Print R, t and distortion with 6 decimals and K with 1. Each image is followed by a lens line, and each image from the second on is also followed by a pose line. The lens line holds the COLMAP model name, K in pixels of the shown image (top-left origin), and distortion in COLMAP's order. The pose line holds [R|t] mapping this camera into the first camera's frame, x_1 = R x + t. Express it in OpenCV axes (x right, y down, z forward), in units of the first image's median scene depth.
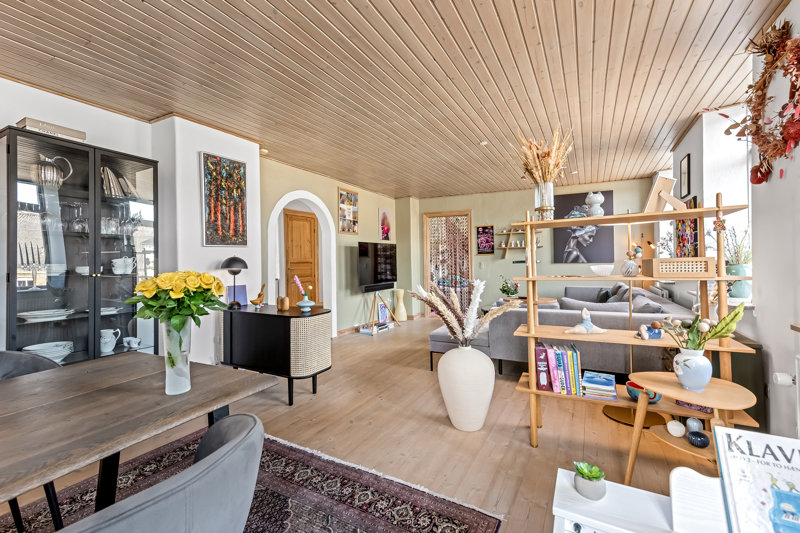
lens RADIAL K [[341.7, 0, 404.7], [0, 341.7, 262.3], [0, 0, 1]] dist [0.013799, -0.000994]
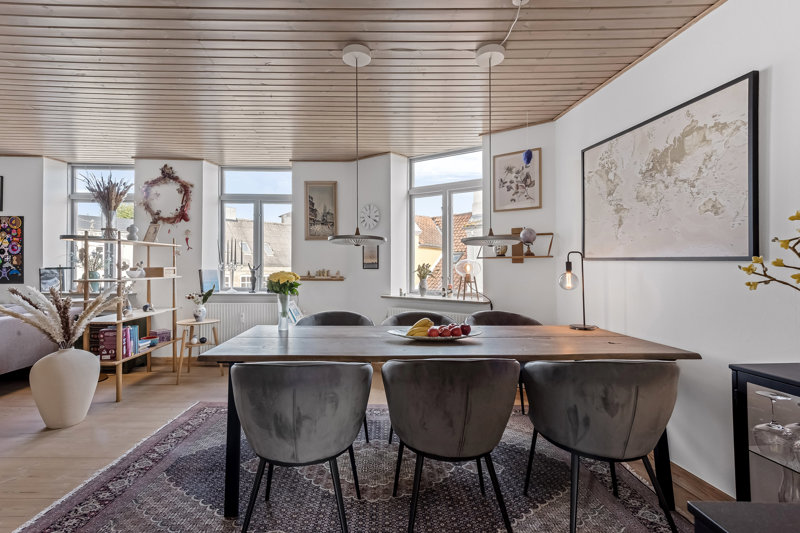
lens RADIAL K [[378.7, 0, 380.8], [0, 378.7, 264.8], [0, 0, 1]] dist [0.014368, 0.000046]
pose [[-0.467692, 0.013725, 0.883785, -0.544060], [0.000734, 0.999885, -0.015140, 0.001615], [-0.883891, -0.006432, -0.467649, 0.285553]]
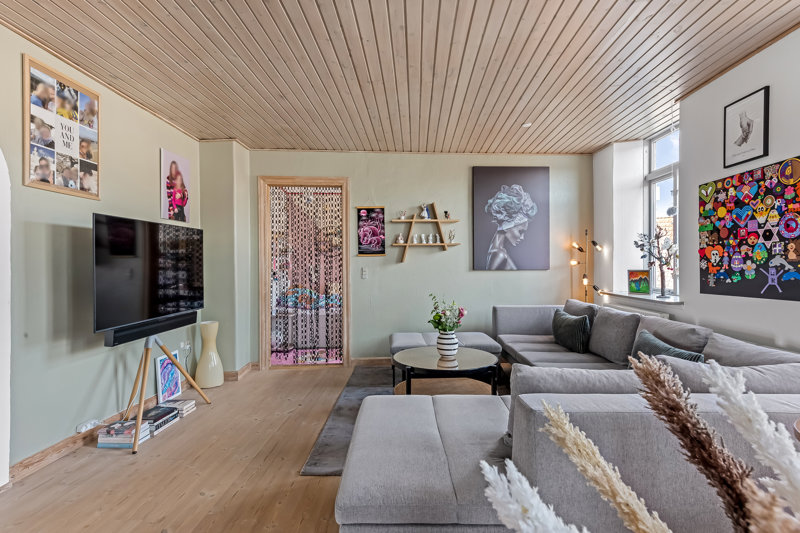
lens RADIAL K [[394.2, 0, 399.0], [0, 394.2, 263.0], [0, 0, 1]] dist [0.018145, -0.000538]
pose [[0.897623, 0.010793, 0.440631, -0.022371], [-0.005892, 0.999905, -0.012490, -0.001522], [-0.440724, 0.008615, 0.897601, 0.397768]]
